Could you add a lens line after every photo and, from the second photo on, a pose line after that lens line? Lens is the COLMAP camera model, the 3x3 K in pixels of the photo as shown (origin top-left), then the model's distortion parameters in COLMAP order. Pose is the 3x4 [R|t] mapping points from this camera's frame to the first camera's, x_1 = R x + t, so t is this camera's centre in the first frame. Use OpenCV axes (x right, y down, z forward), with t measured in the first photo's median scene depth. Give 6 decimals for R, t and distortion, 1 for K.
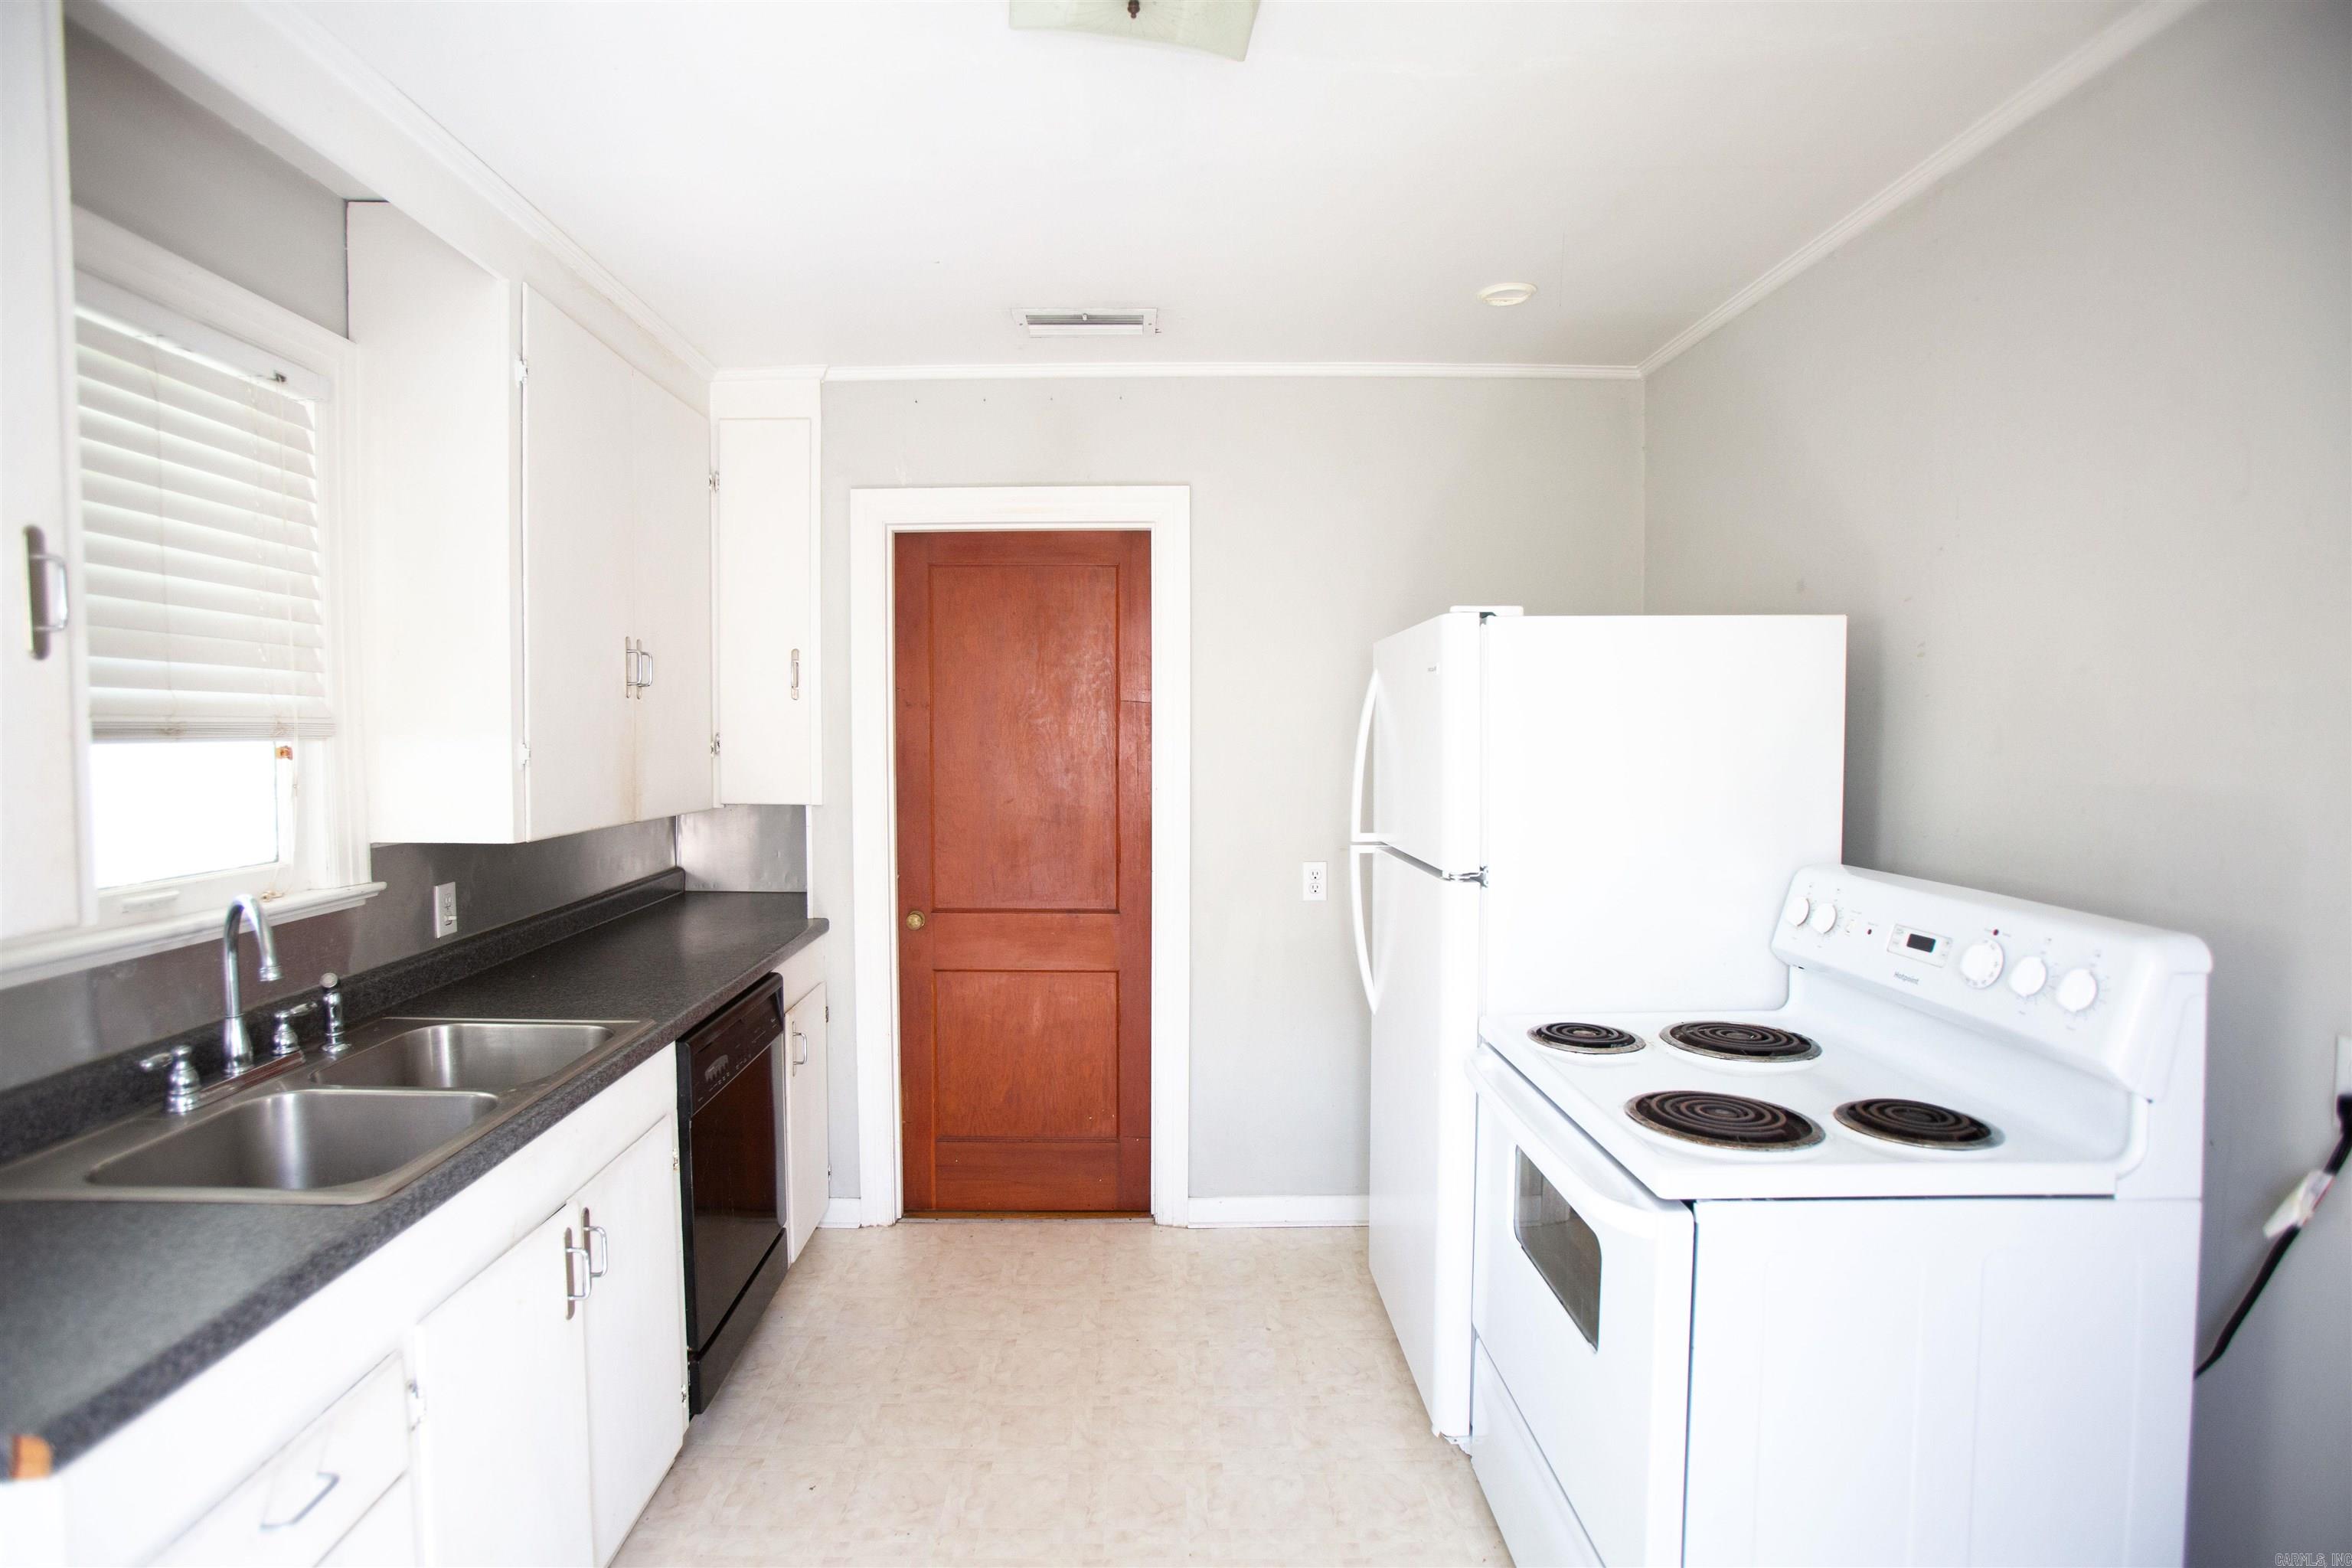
lens RADIAL K [[1137.3, 0, 1130.3], [0, 1137.3, 783.5], [0, 0, 1]] dist [-0.081429, 0.037206]
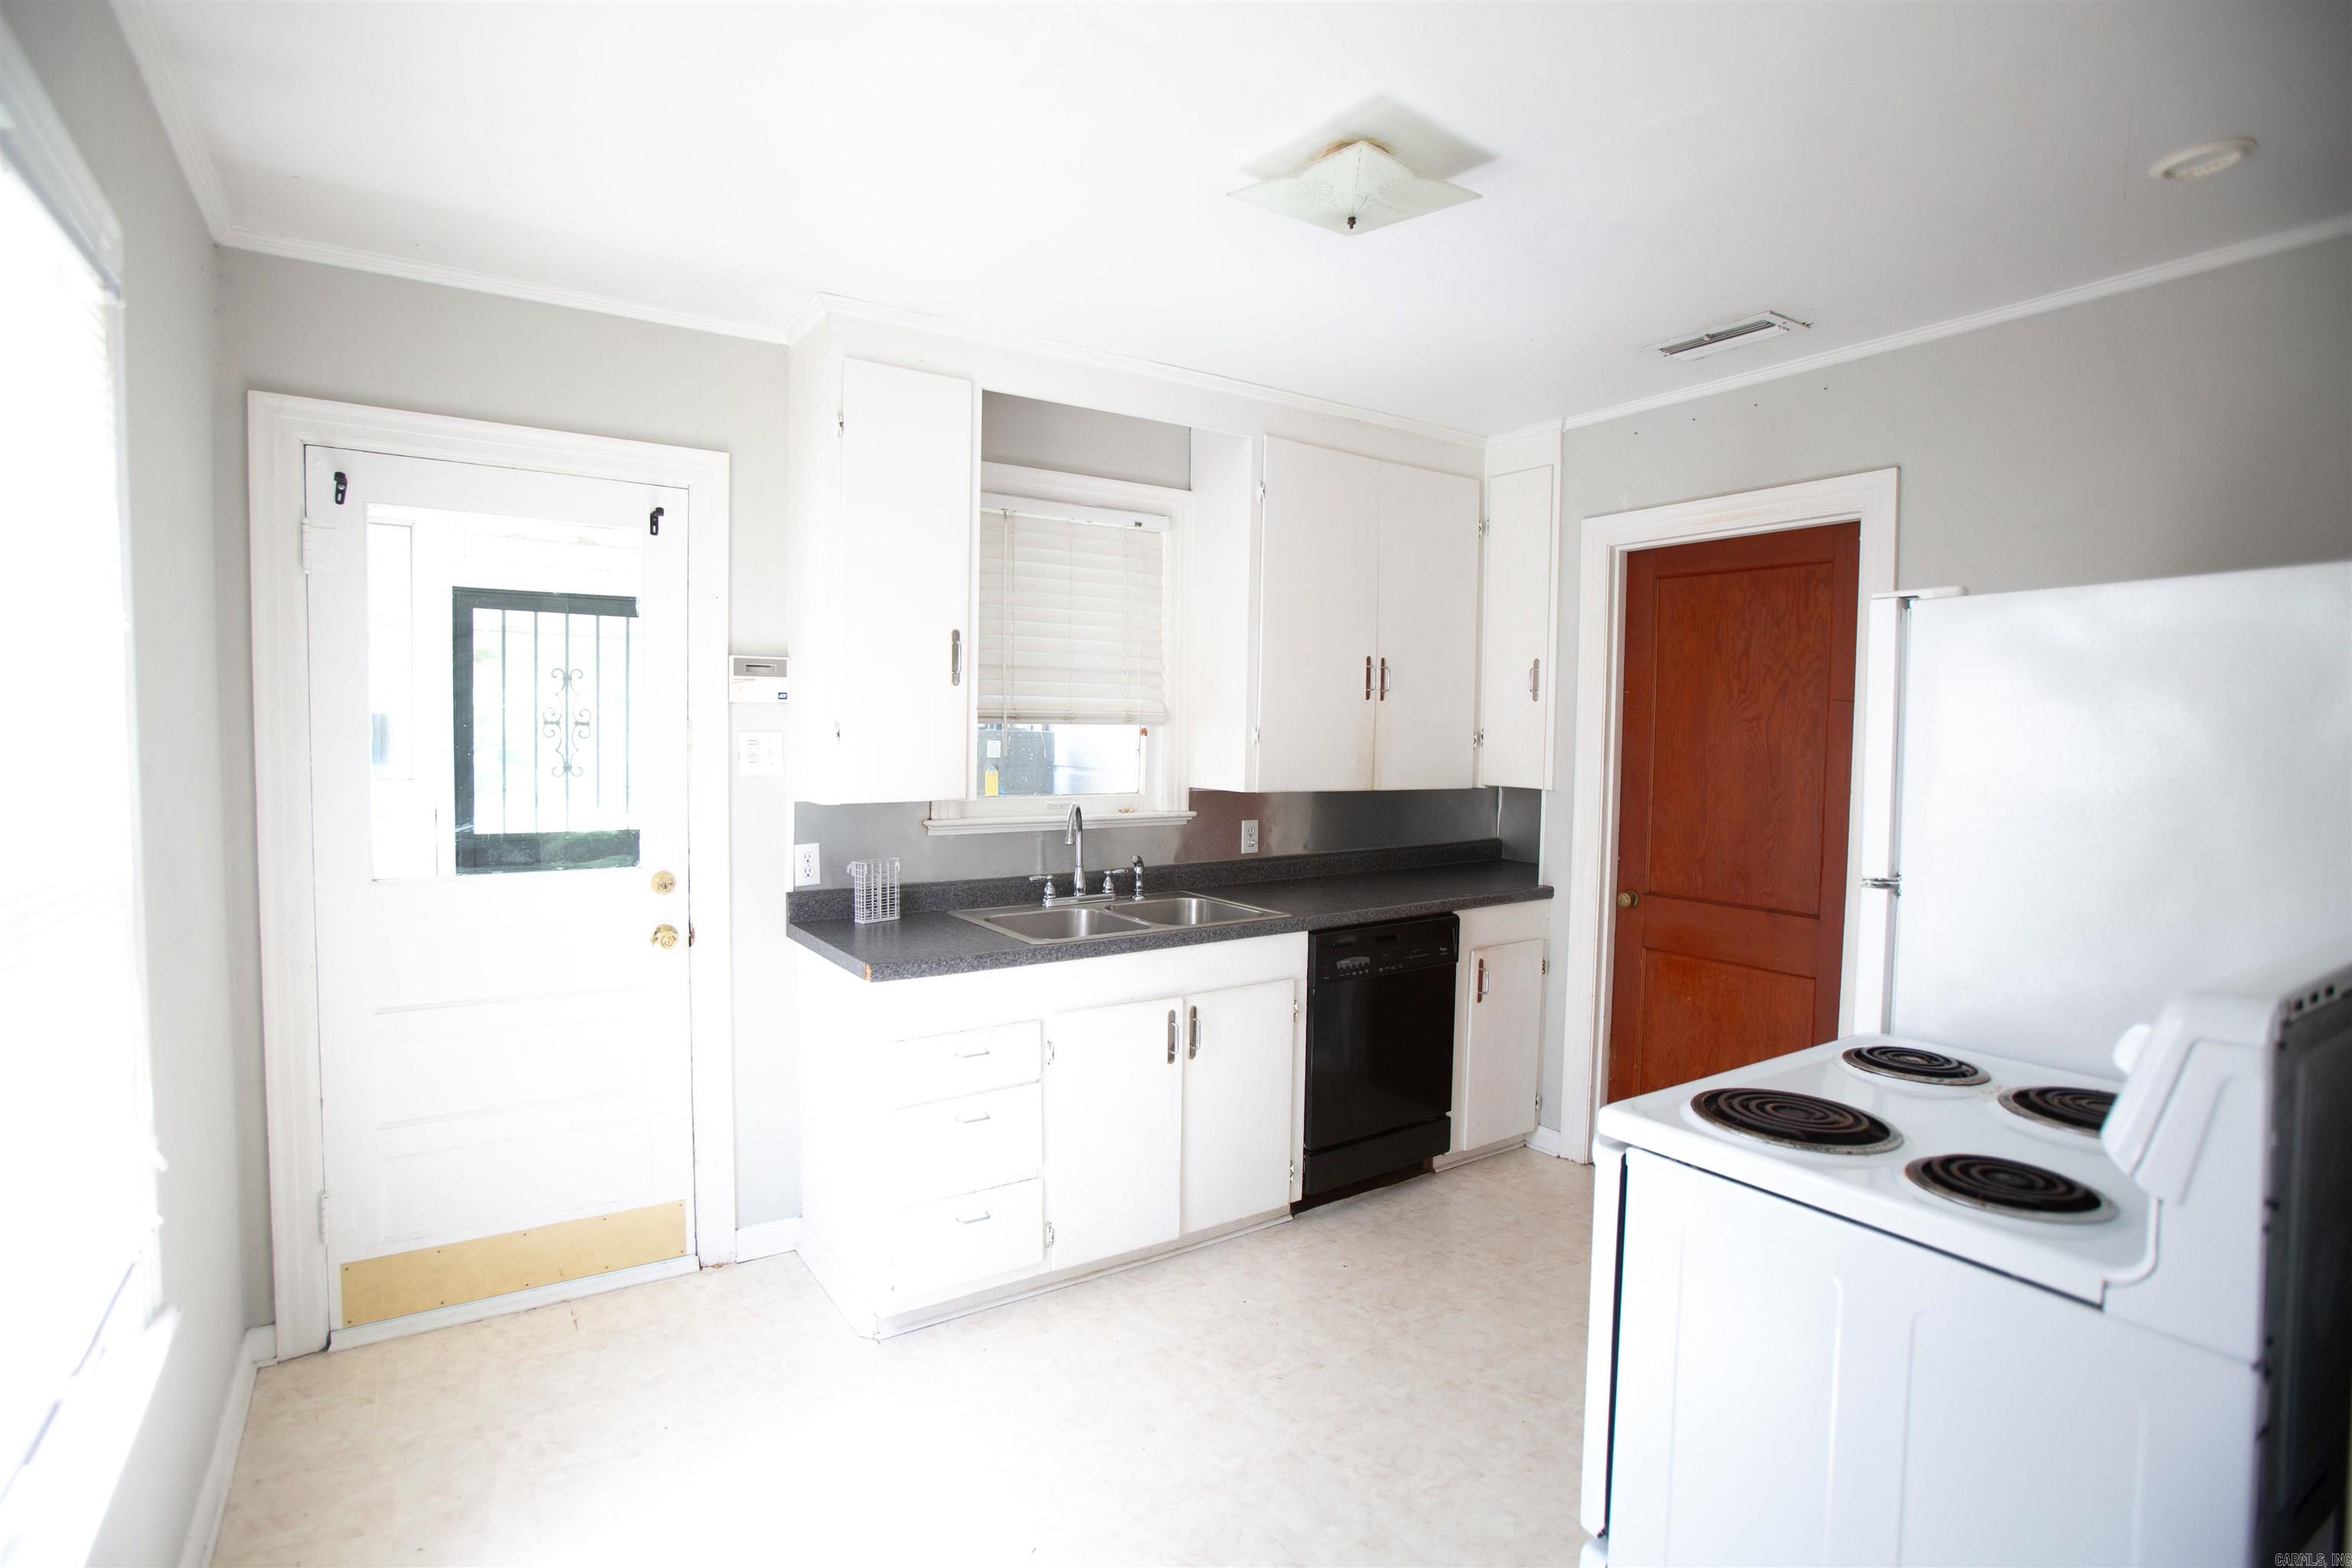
lens RADIAL K [[1137.3, 0, 1130.3], [0, 1137.3, 783.5], [0, 0, 1]] dist [-0.081429, 0.037206]
pose [[0.541743, 0.050023, -0.839054, 0.678311], [-0.053125, 0.998269, 0.025215, 0.008823], [0.838864, 0.030914, 0.543463, -0.013672]]
